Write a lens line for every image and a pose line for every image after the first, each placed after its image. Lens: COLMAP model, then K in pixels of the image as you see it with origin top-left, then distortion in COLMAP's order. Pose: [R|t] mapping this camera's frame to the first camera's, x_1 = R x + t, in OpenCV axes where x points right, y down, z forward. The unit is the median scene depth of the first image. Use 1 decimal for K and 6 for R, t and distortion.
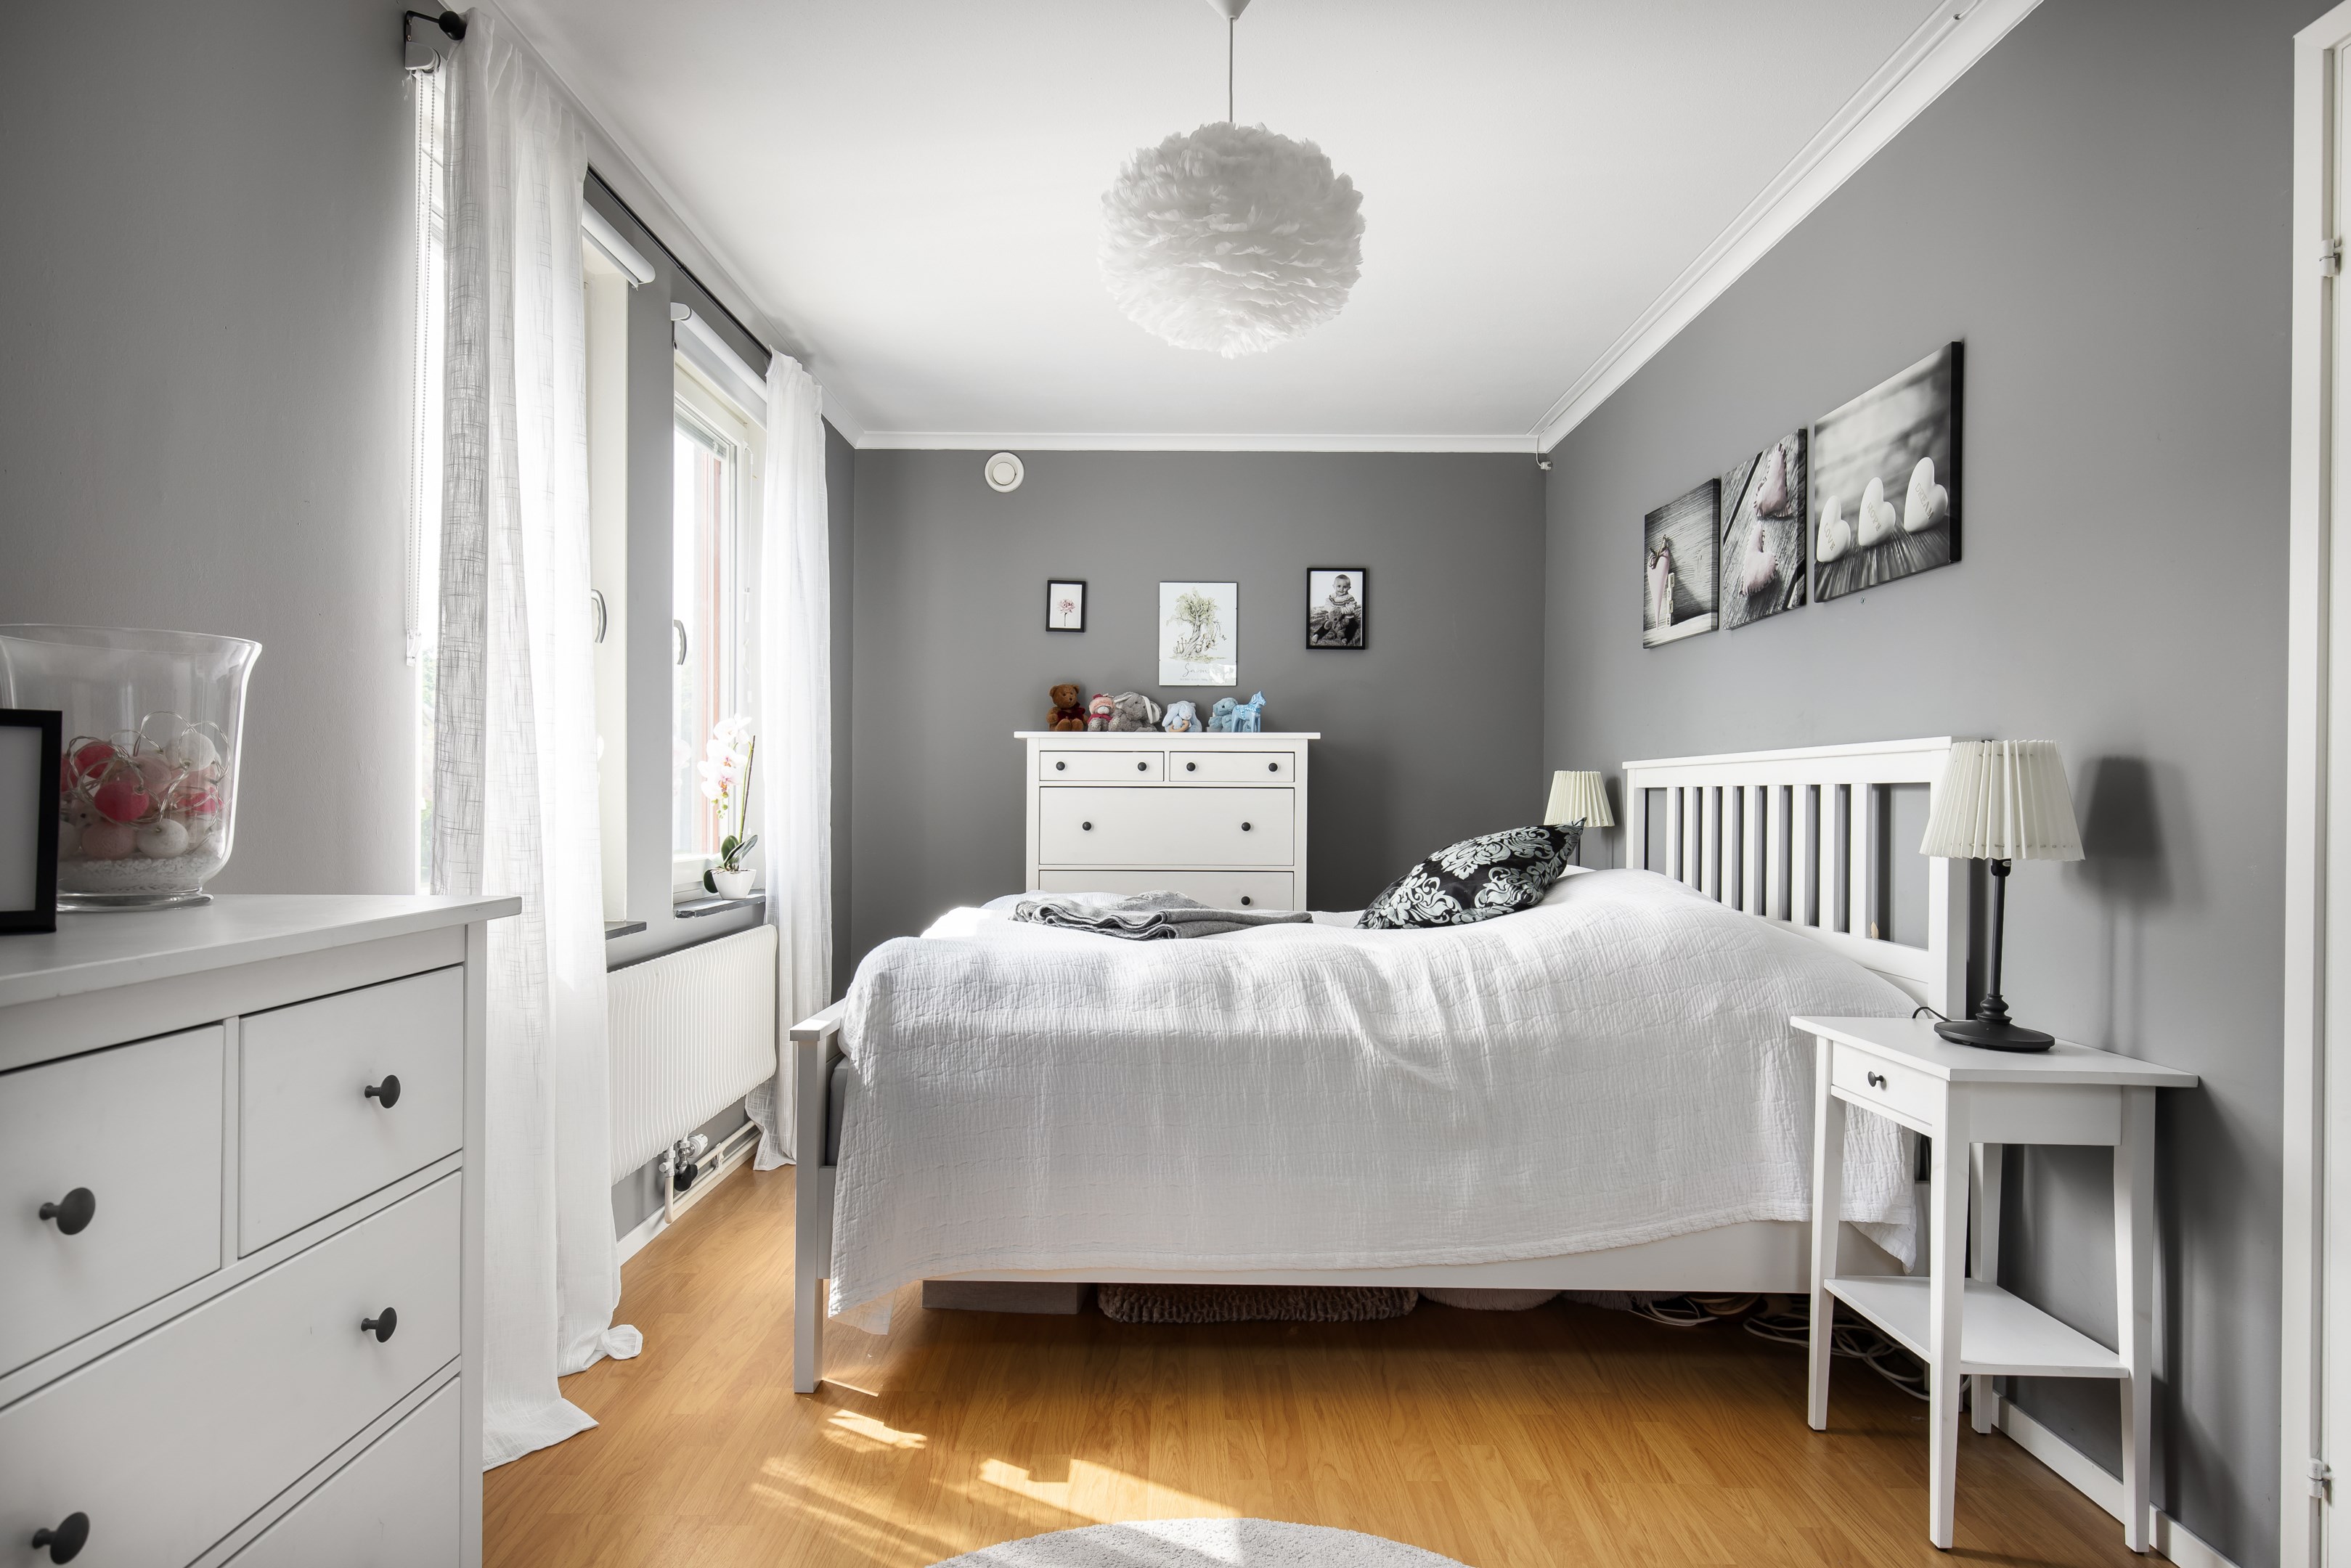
lens RADIAL K [[1283.0, 0, 1165.3], [0, 1283.0, 793.5], [0, 0, 1]] dist [0.003022, -0.002165]
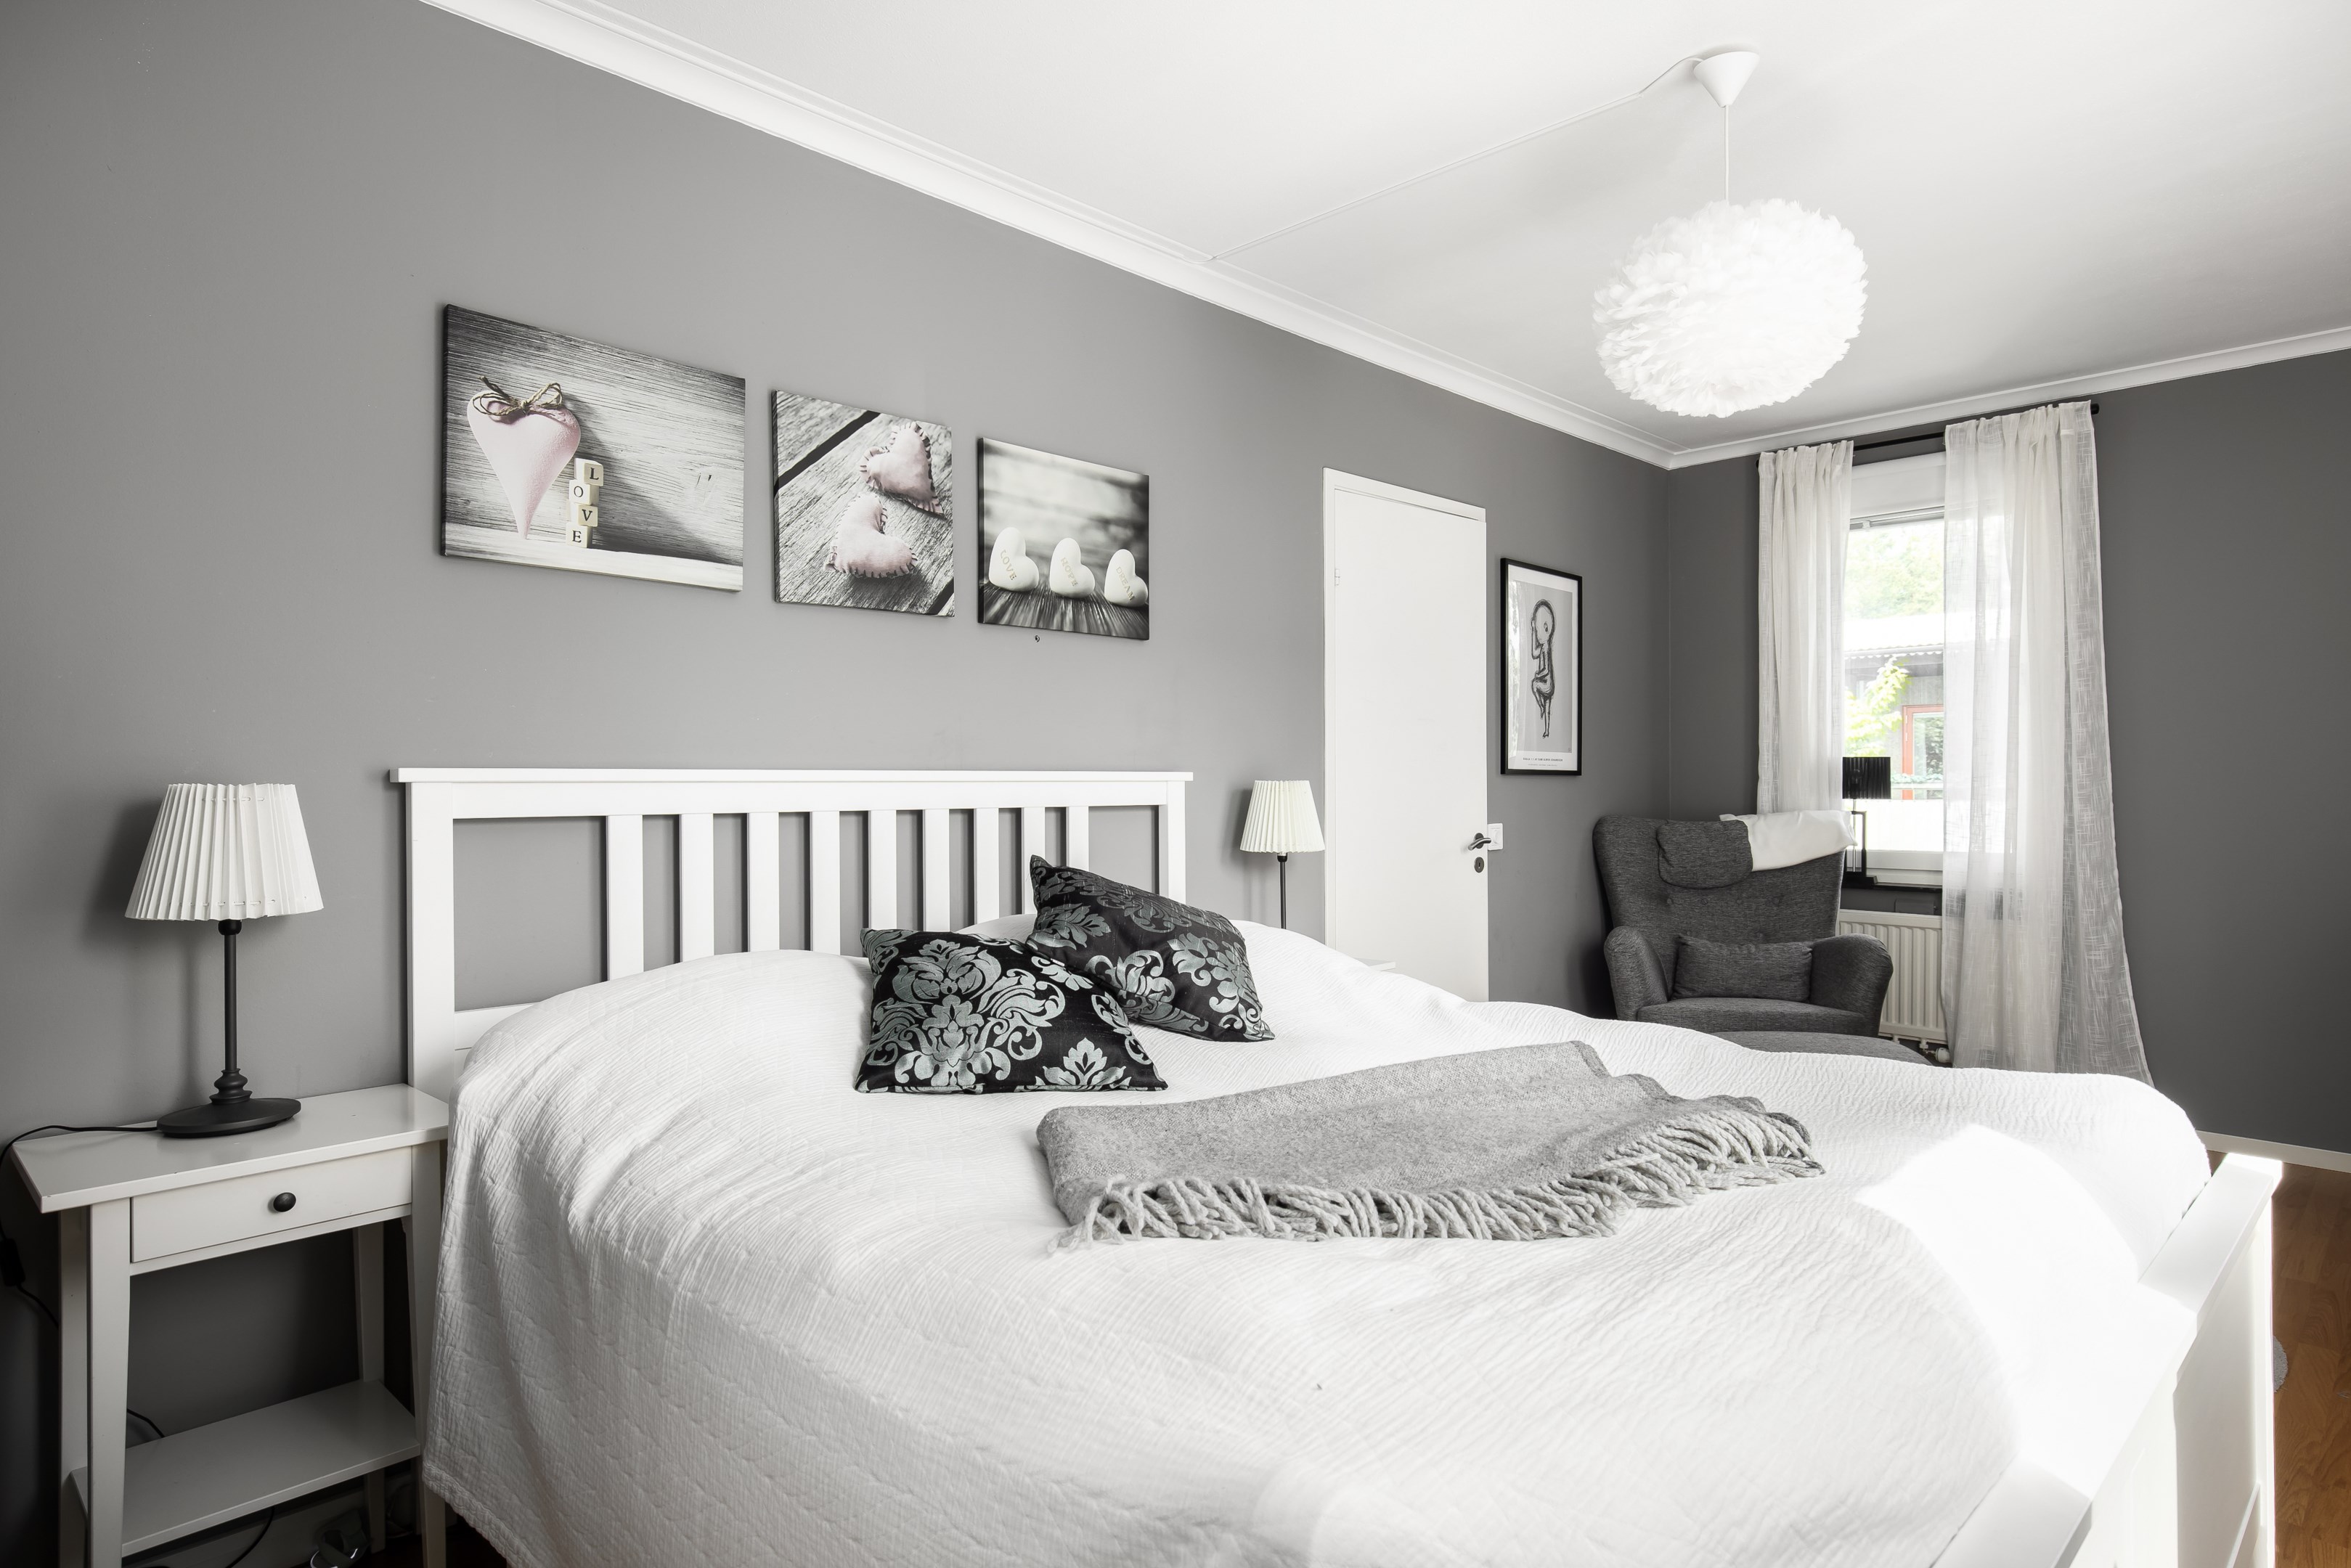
lens RADIAL K [[1283.0, 0, 1165.3], [0, 1283.0, 793.5], [0, 0, 1]] dist [0.003022, -0.002165]
pose [[-0.721533, 0.001822, 0.692378, -0.206771], [0.010358, 0.999913, 0.008163, -0.019902], [-0.692303, 0.013062, -0.721489, 1.239364]]
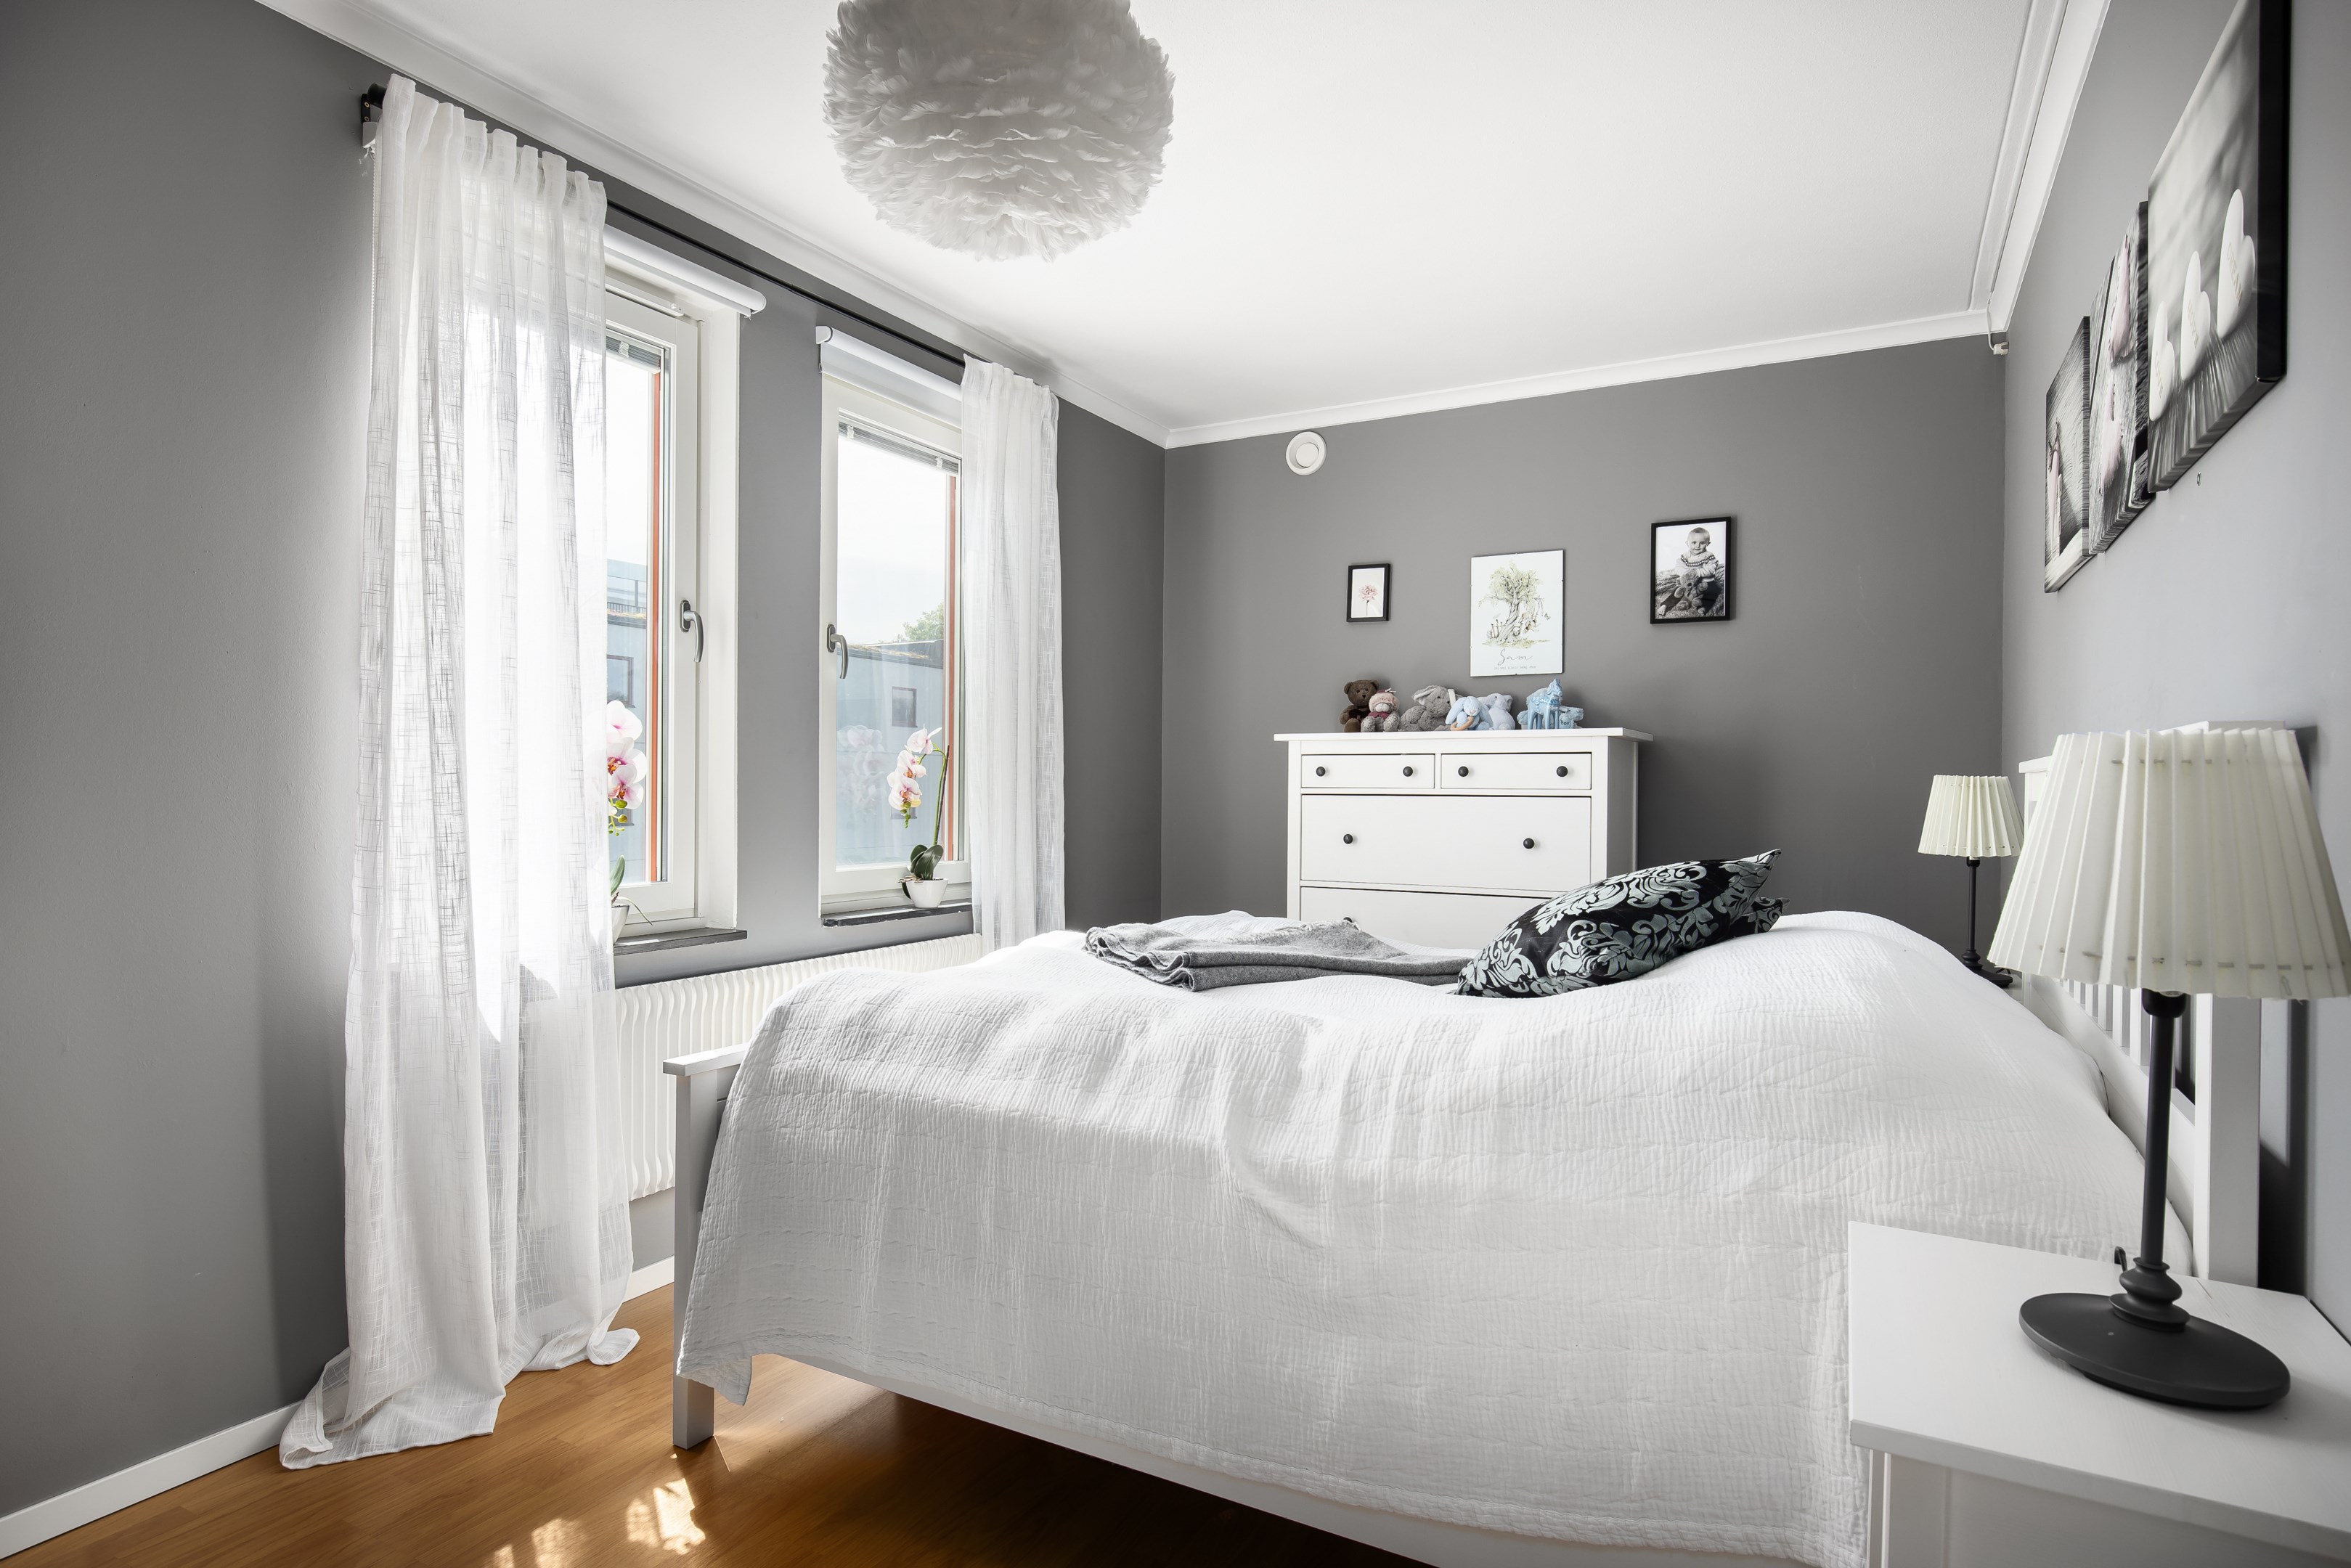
lens RADIAL K [[1246.3, 0, 1175.5], [0, 1246.3, 784.0], [0, 0, 1]] dist [0.000074, -0.000156]
pose [[0.881732, -0.001586, -0.471748, 0.293981], [-0.000768, 0.999988, -0.004796, -0.010284], [0.471750, 0.004591, 0.881720, 0.225227]]
